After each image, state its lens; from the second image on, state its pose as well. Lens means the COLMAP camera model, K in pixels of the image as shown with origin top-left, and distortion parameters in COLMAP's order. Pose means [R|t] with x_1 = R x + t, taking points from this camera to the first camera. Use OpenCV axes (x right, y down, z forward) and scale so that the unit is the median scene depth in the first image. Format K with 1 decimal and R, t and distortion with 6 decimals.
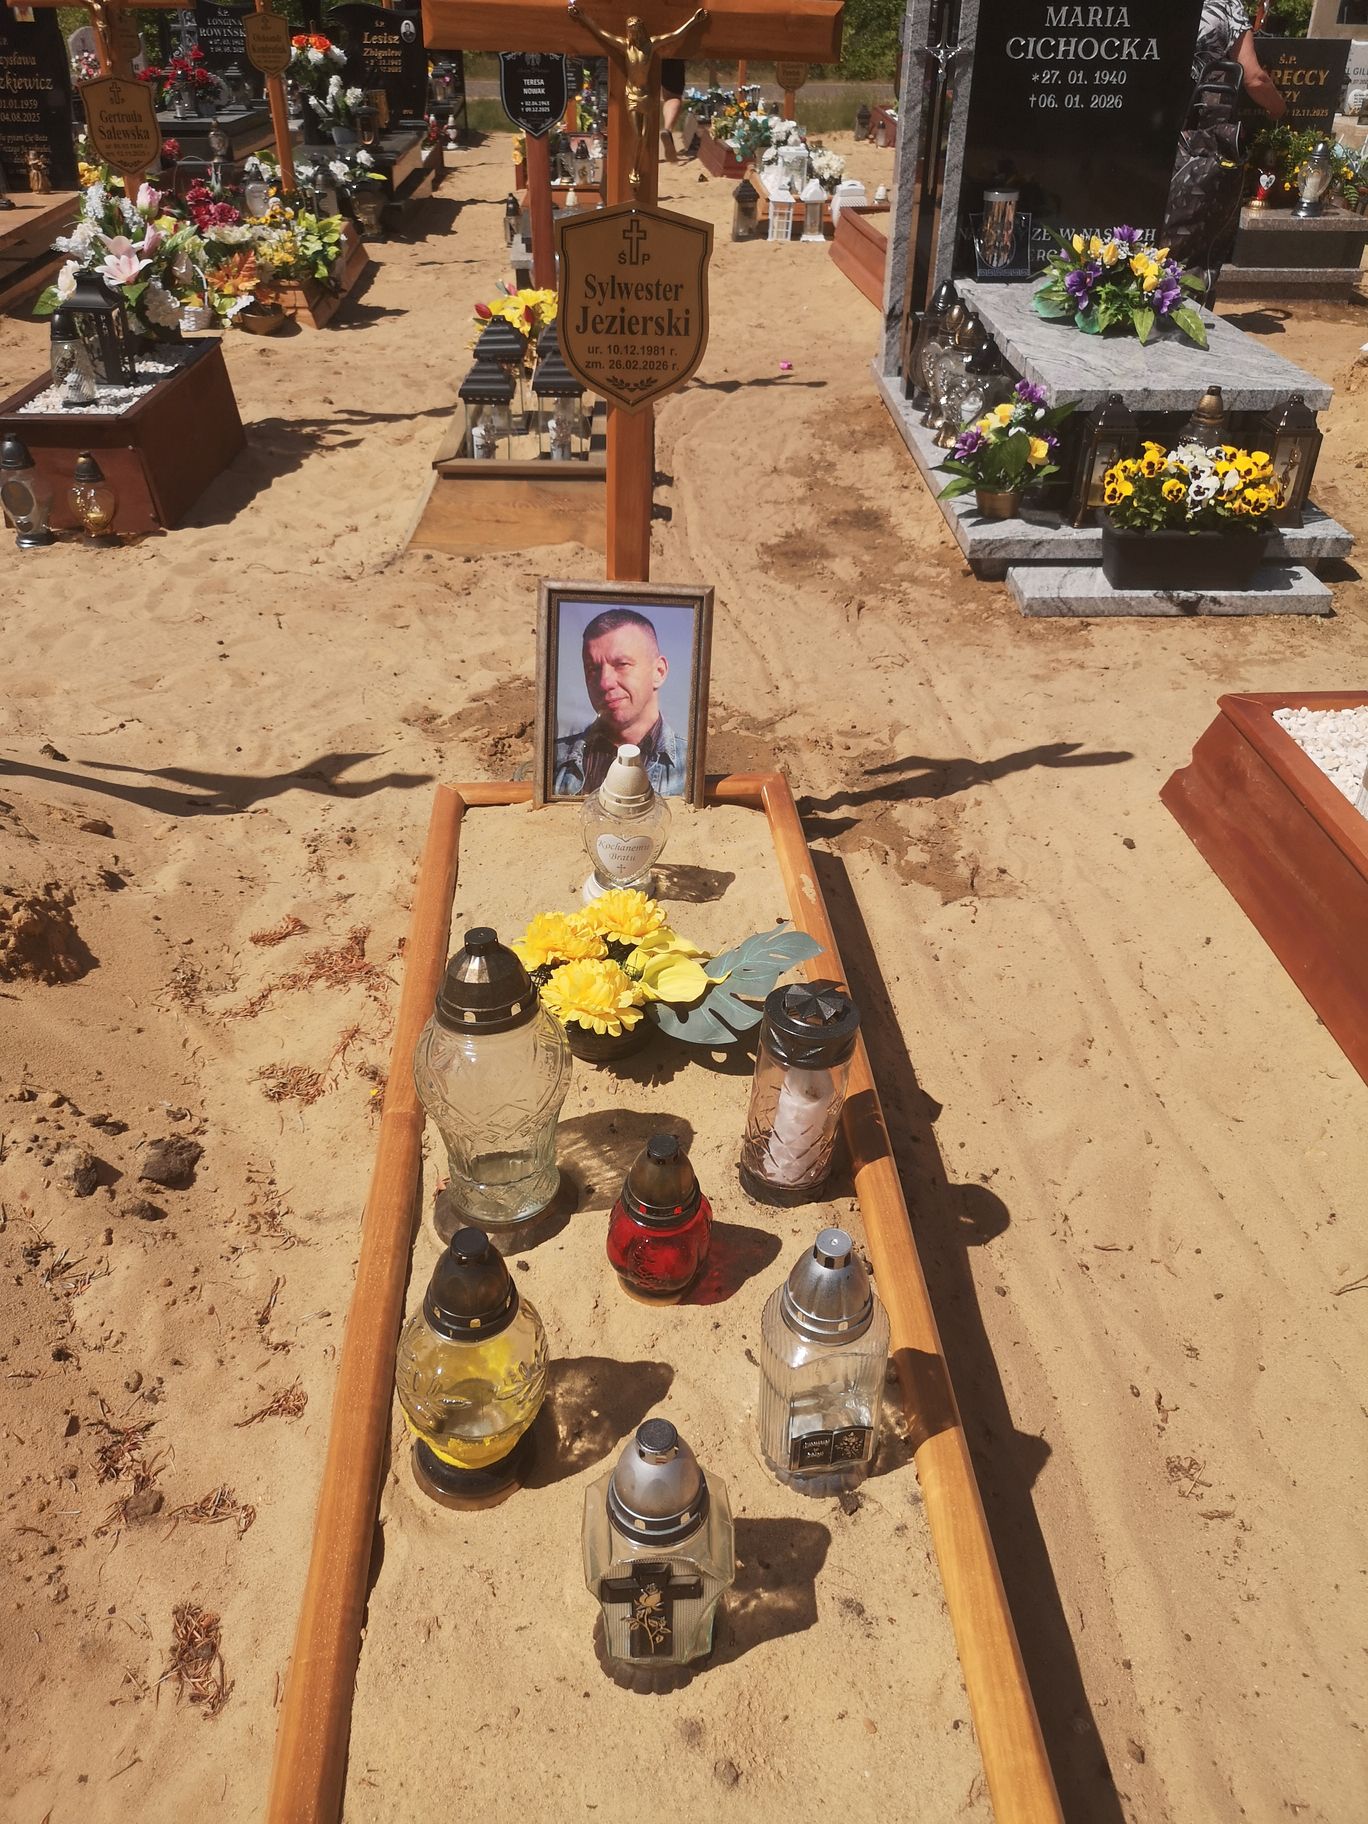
lens RADIAL K [[1410.0, 0, 684.0], [0, 1410.0, 912.0], [0, 0, 1]] dist [0.049965, -0.050911]
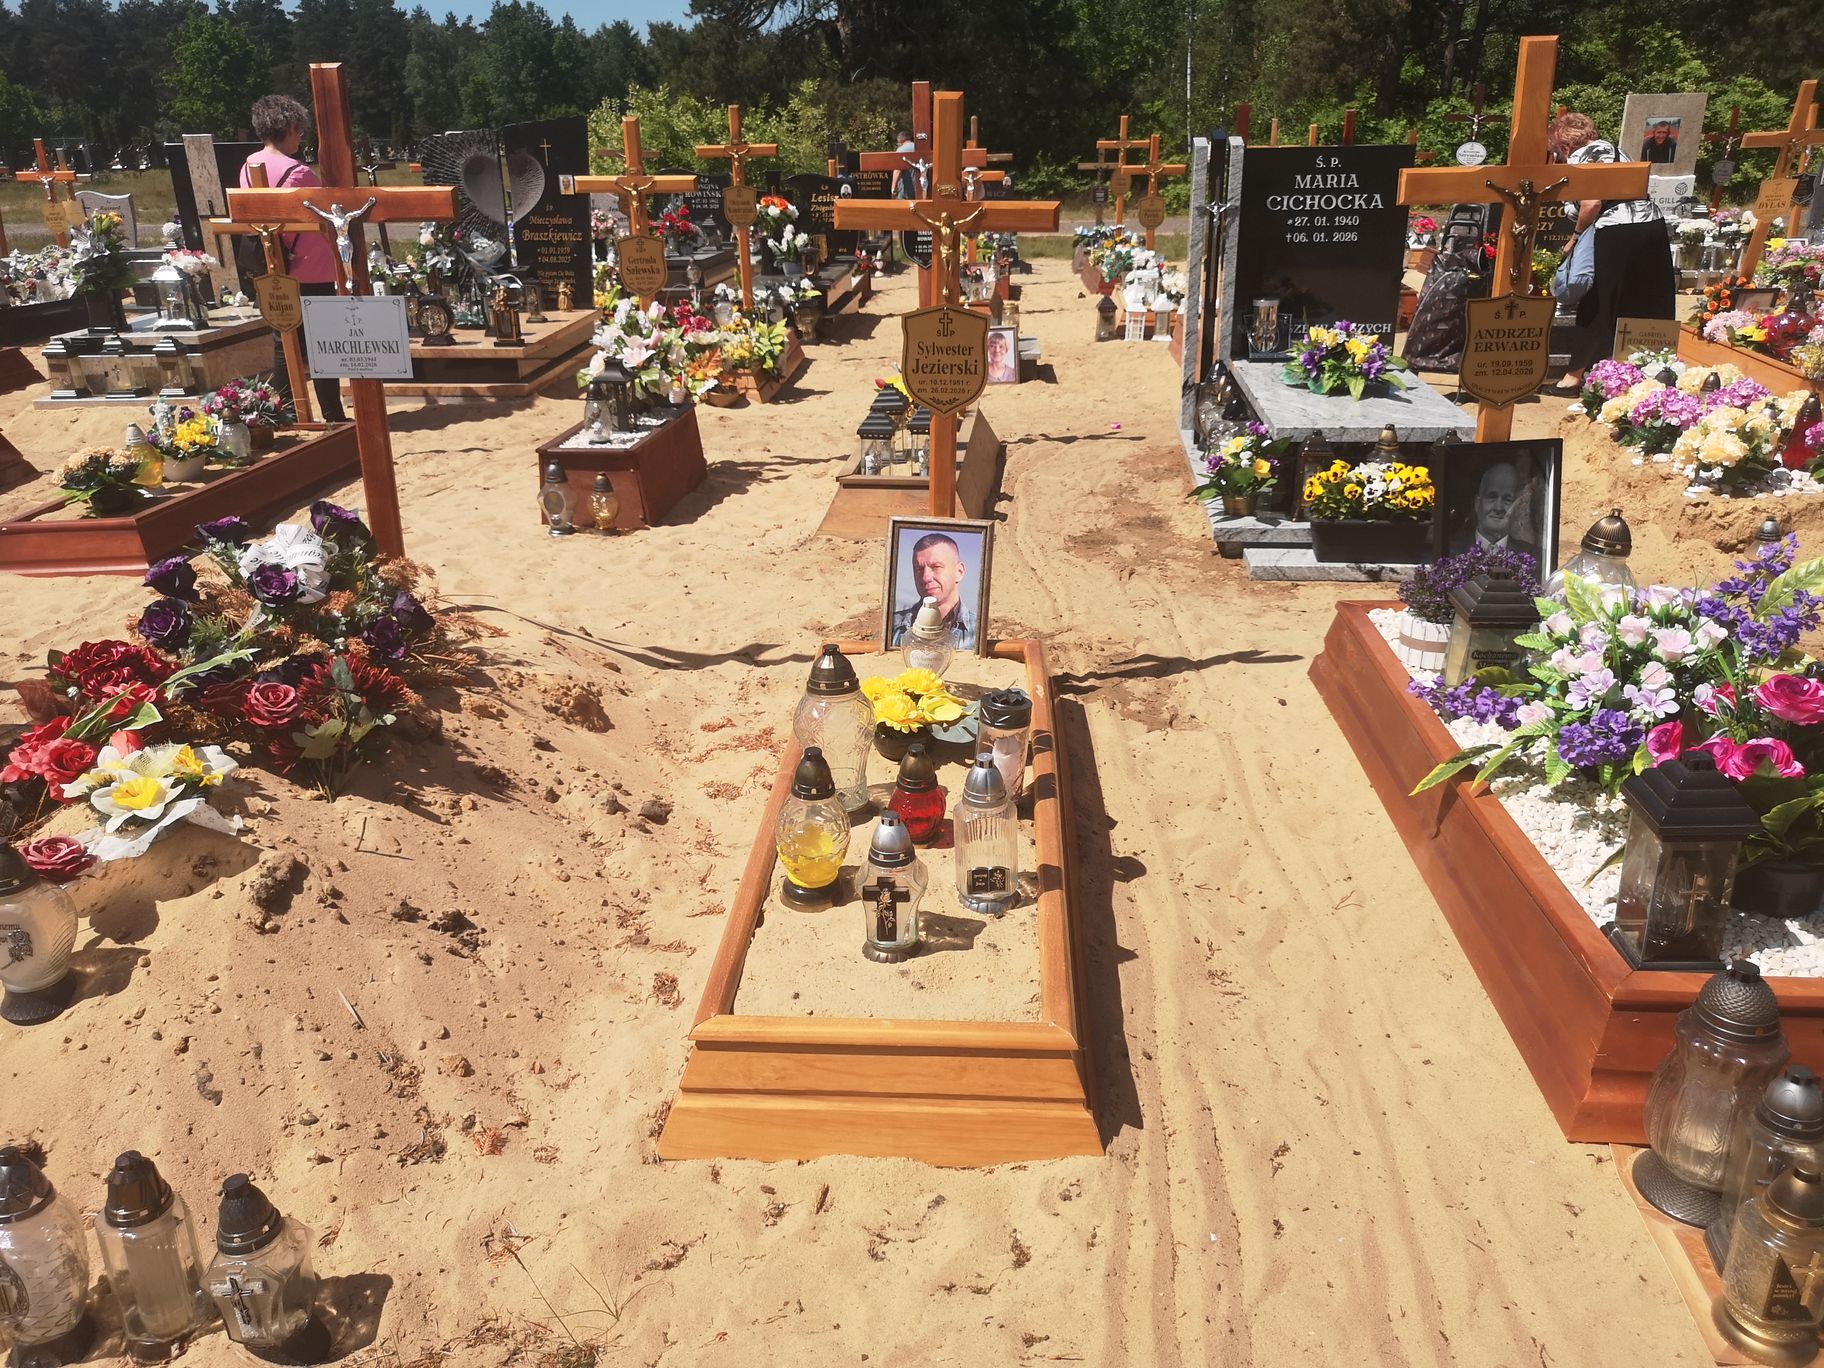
lens RADIAL K [[1404.3, 0, 912.0], [0, 1404.3, 684.0], [0, 0, 1]] dist [0.055729, -0.061769]
pose [[0.992038, 0.021477, -0.124097, 0.073265], [-0.046724, 0.977795, -0.204288, 0.160618], [0.116954, 0.208460, 0.971013, -0.302376]]
